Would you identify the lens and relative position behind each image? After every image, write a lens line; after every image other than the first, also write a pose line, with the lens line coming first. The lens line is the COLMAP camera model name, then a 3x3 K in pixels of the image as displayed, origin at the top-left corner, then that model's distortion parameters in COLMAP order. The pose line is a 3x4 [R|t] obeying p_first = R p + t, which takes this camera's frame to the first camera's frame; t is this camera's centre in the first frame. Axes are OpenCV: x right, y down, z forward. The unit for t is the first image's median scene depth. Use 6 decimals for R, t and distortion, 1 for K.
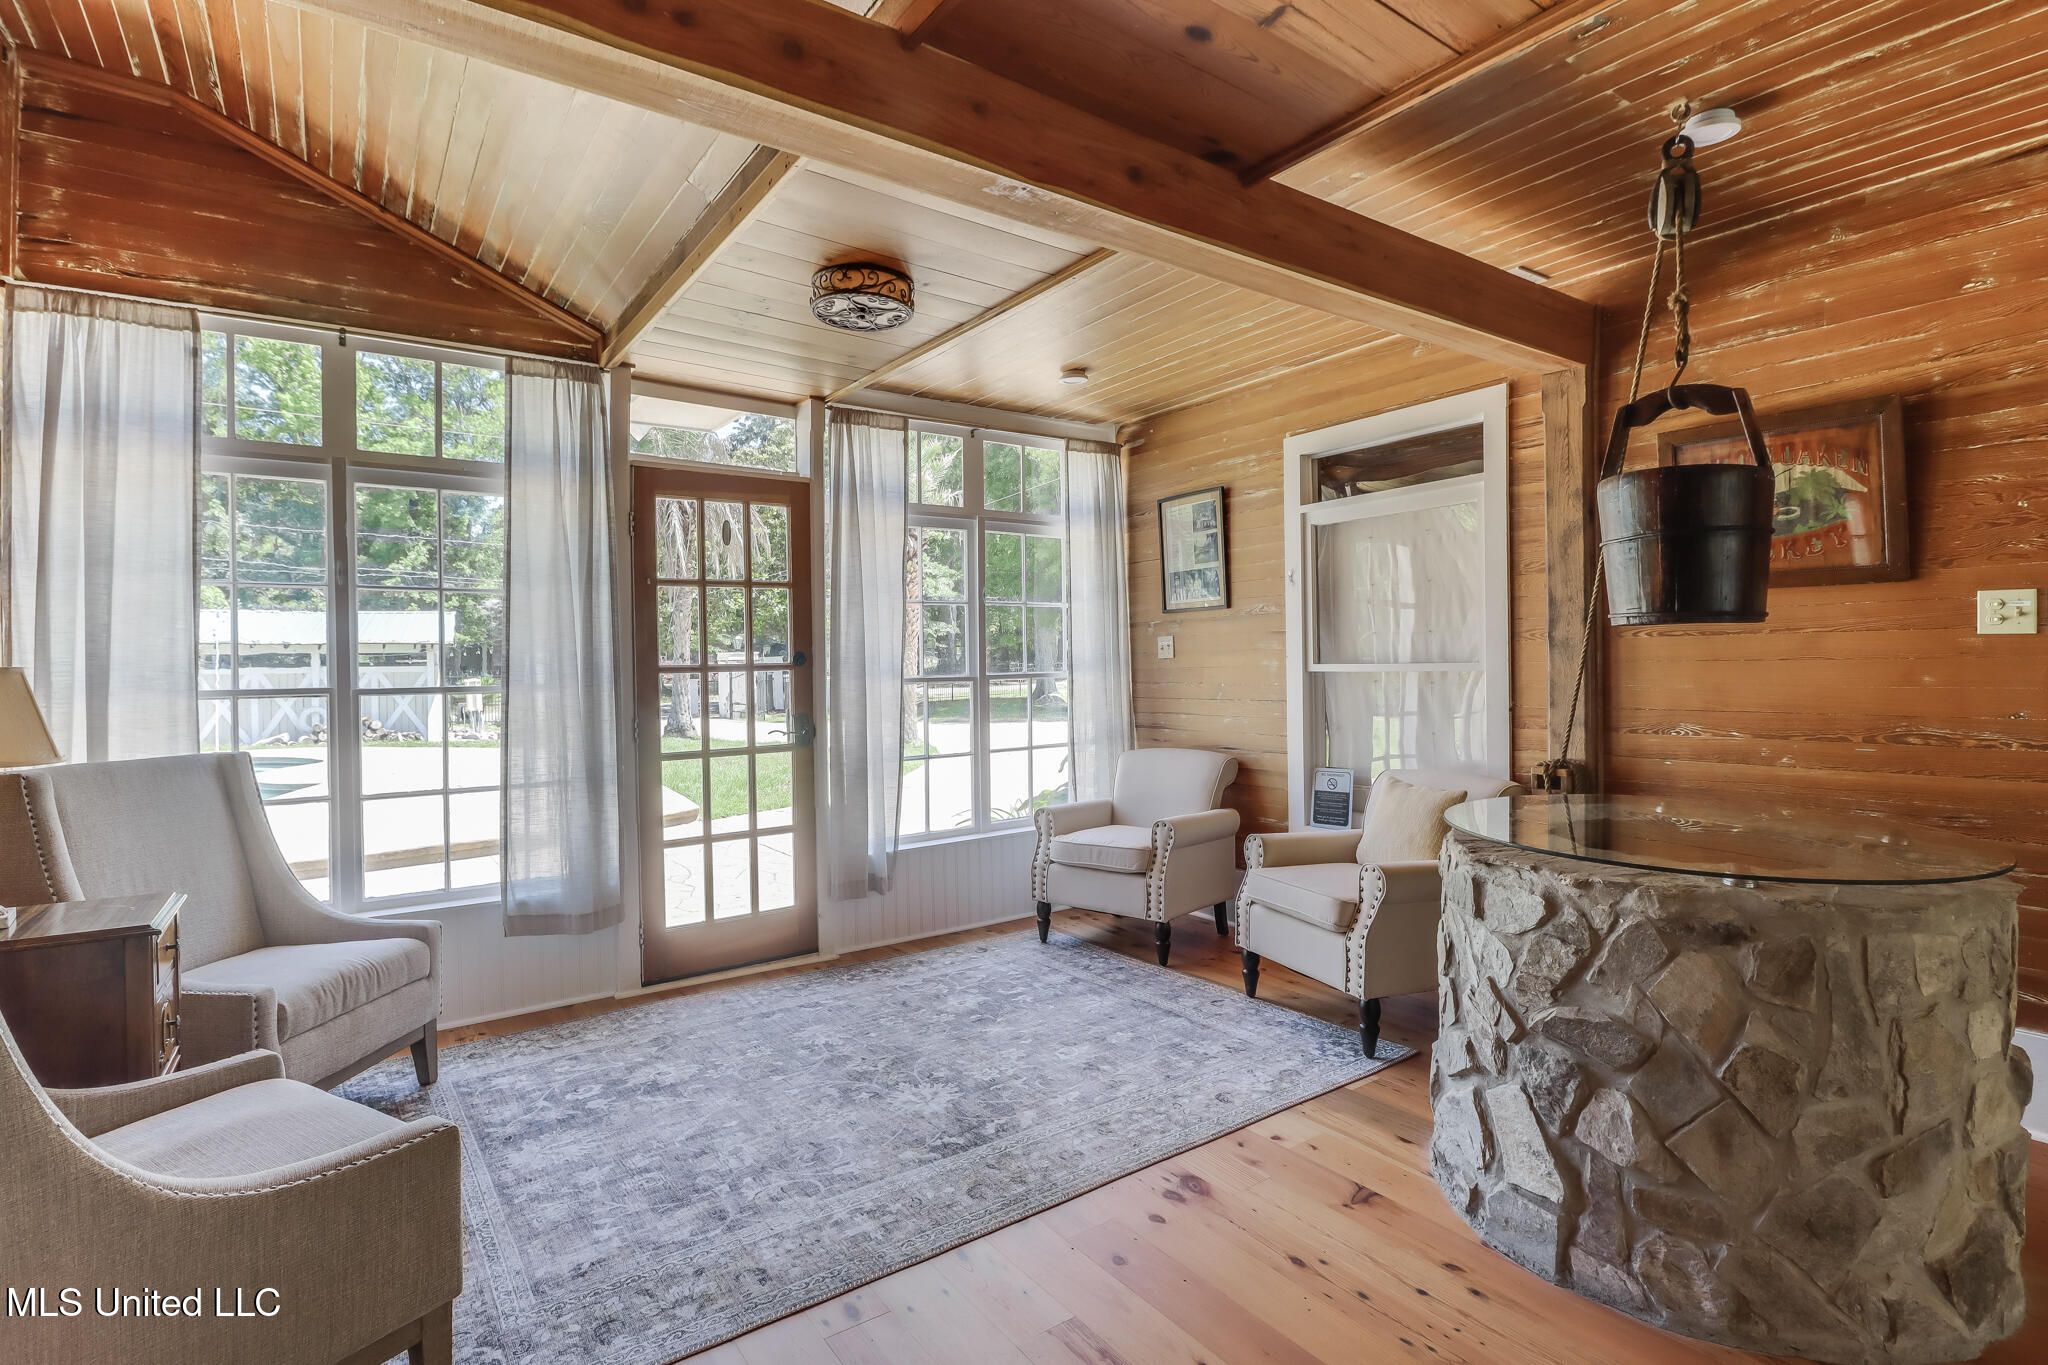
lens RADIAL K [[997.1, 0, 1024.0], [0, 997.1, 682.5], [0, 0, 1]] dist [-0.001049, -0.000953]
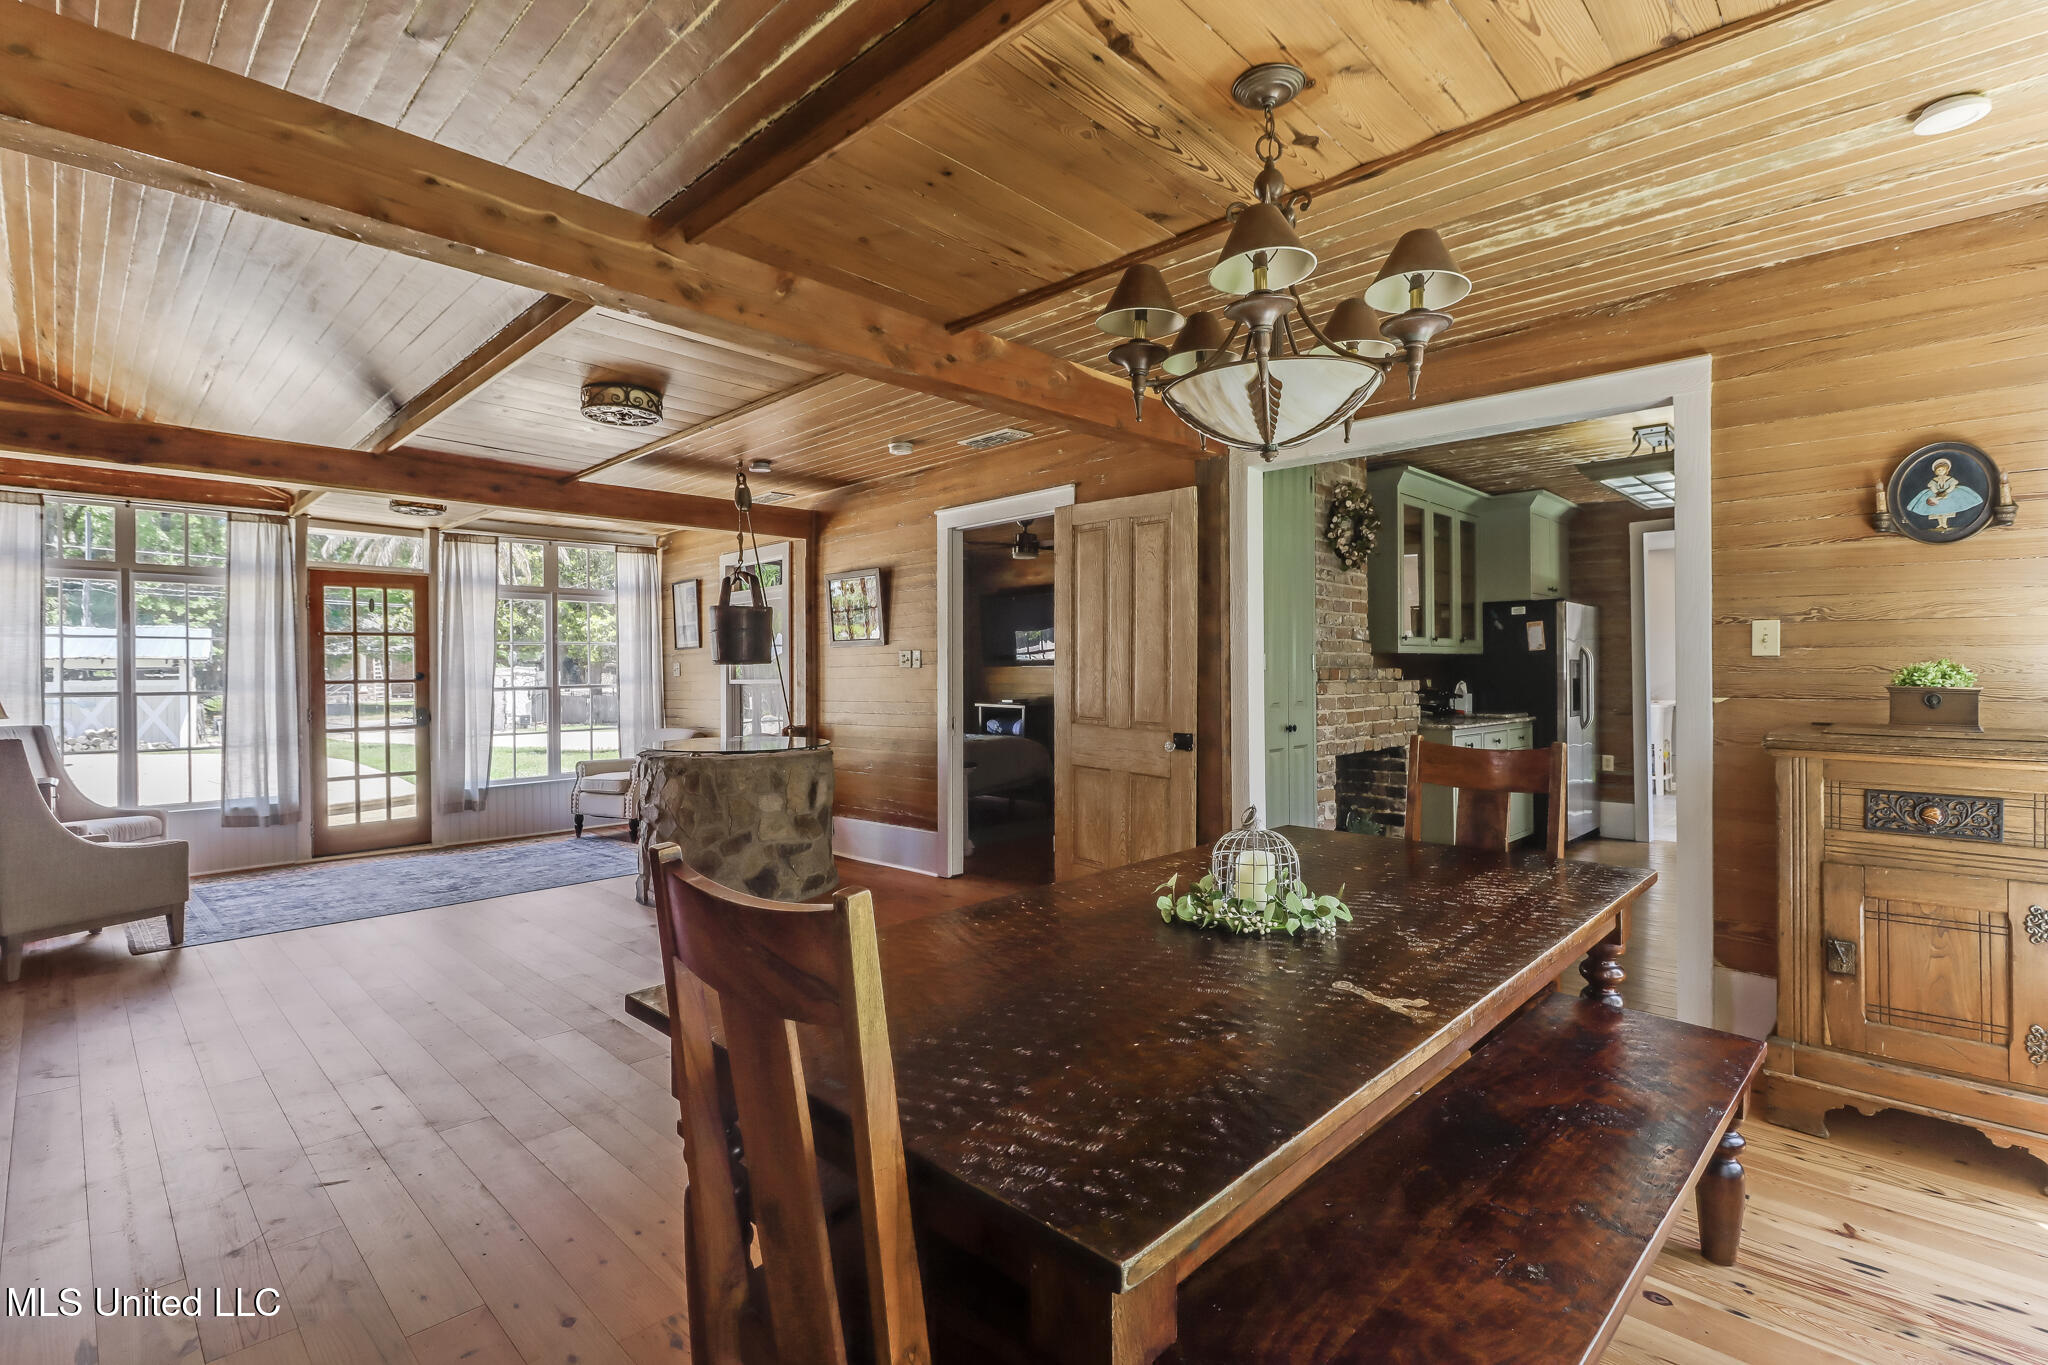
lens RADIAL K [[944.5, 0, 1024.0], [0, 944.5, 682.5], [0, 0, 1]] dist [-0.000323, -0.004688]
pose [[0.981822, 0.001186, 0.189798, 0.552569], [0.001757, 0.999881, -0.015332, 0.015684], [-0.189794, 0.015387, 0.981703, -0.915185]]
